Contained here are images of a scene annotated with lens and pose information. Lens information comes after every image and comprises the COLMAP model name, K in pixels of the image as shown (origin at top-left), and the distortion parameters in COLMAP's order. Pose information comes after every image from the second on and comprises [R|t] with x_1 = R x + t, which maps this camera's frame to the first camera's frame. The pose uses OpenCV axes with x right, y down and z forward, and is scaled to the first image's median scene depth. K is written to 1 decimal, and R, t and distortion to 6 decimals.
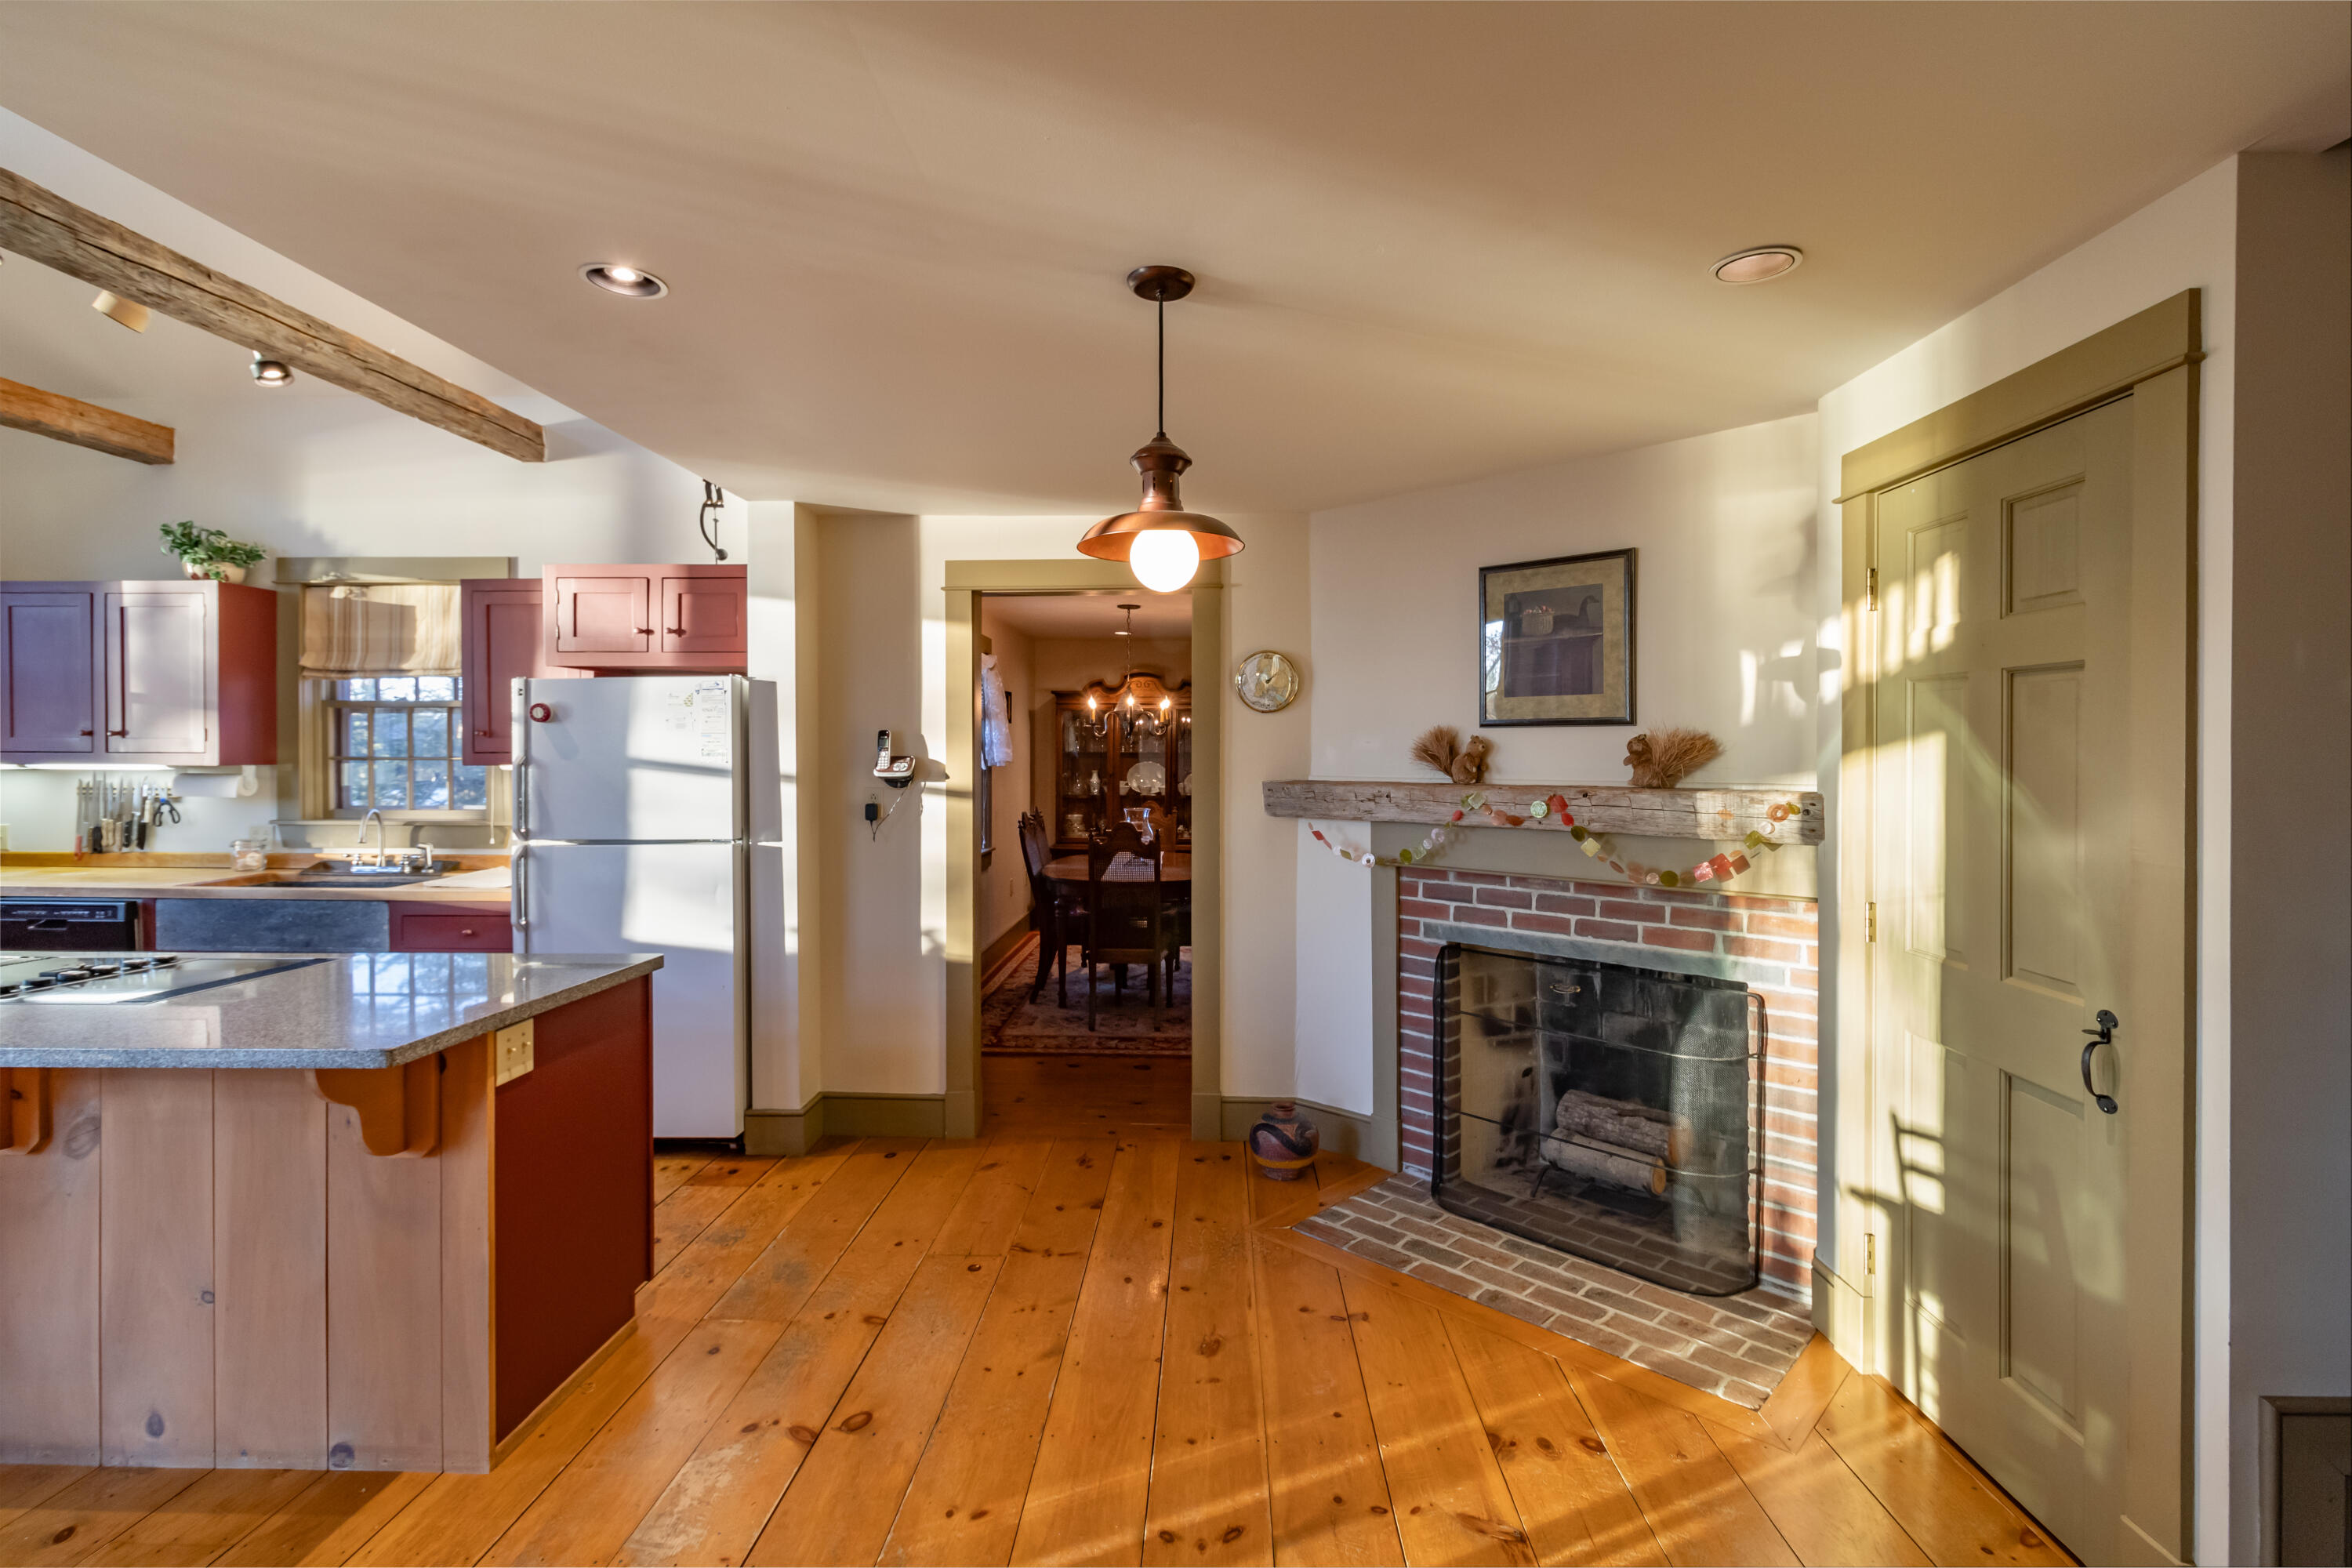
lens RADIAL K [[1075.0, 0, 1174.3], [0, 1075.0, 755.3], [0, 0, 1]] dist [0.000428, -0.000359]
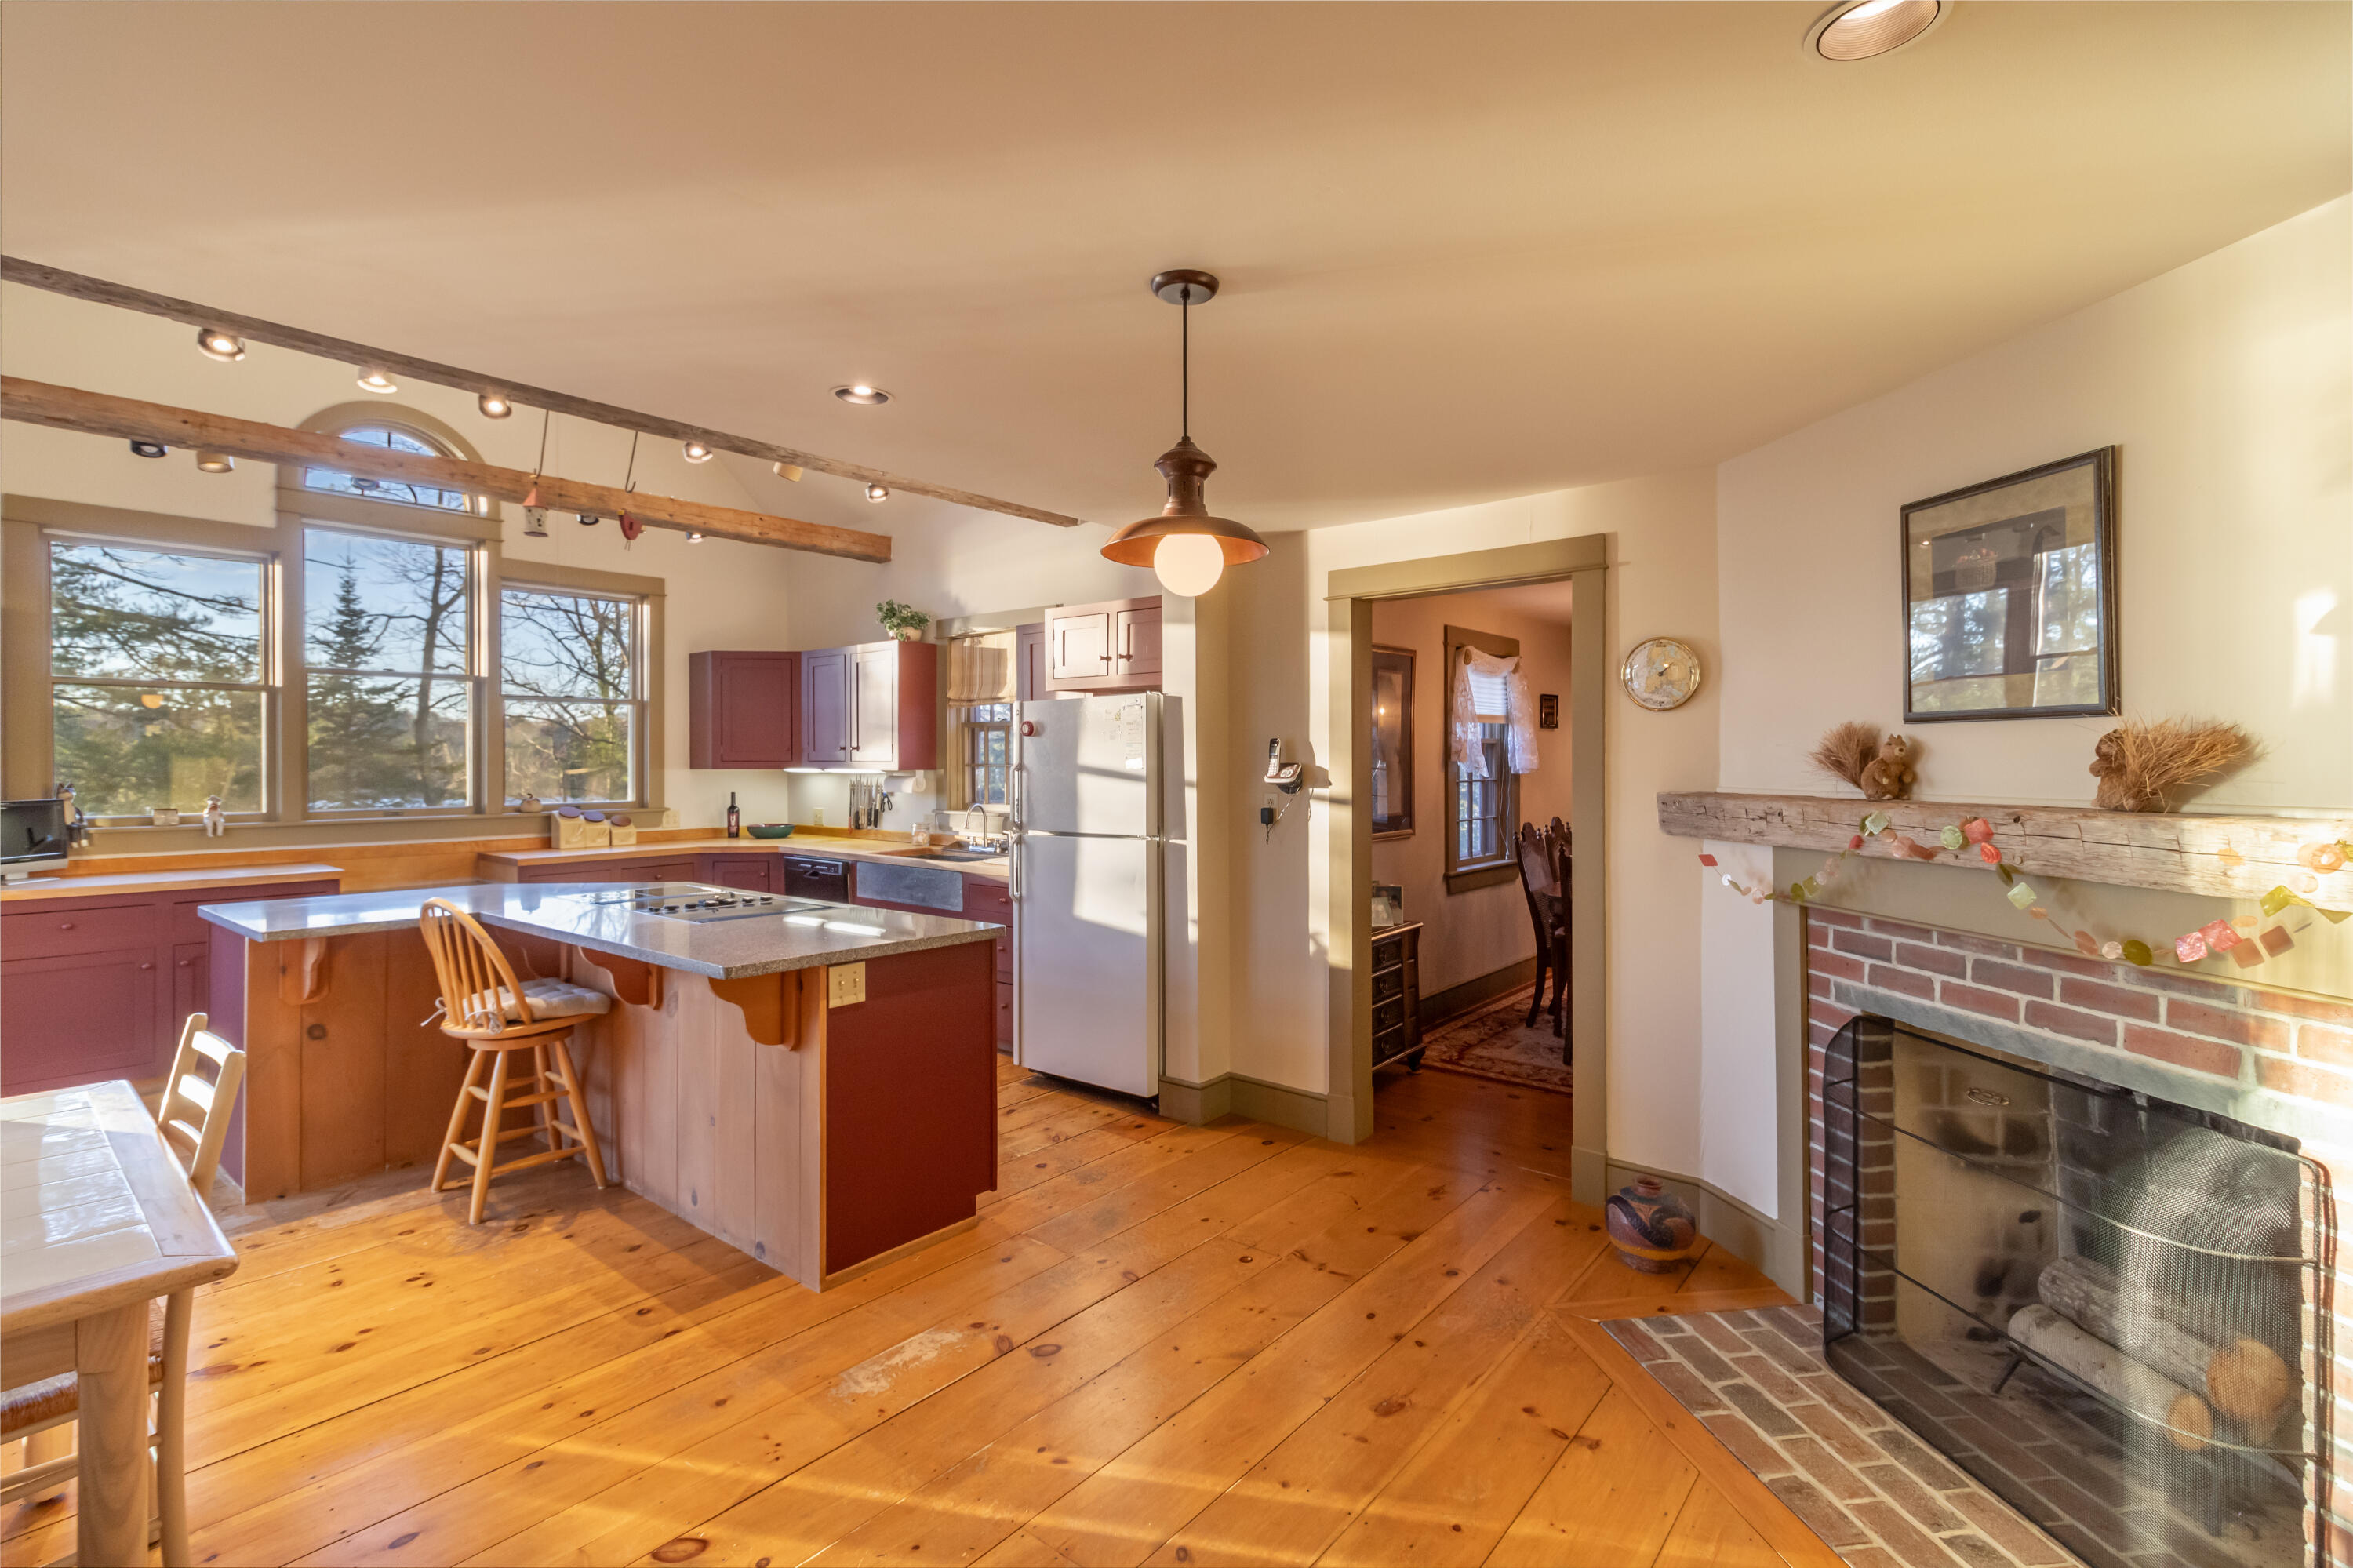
lens RADIAL K [[1075.5, 0, 1174.8], [0, 1075.5, 755.3], [0, 0, 1]] dist [0.000428, -0.000359]
pose [[0.794537, -0.005607, -0.607190, 0.326323], [0.001950, 0.999976, -0.006683, -0.000210], [0.607213, 0.004125, 0.794529, 0.114285]]
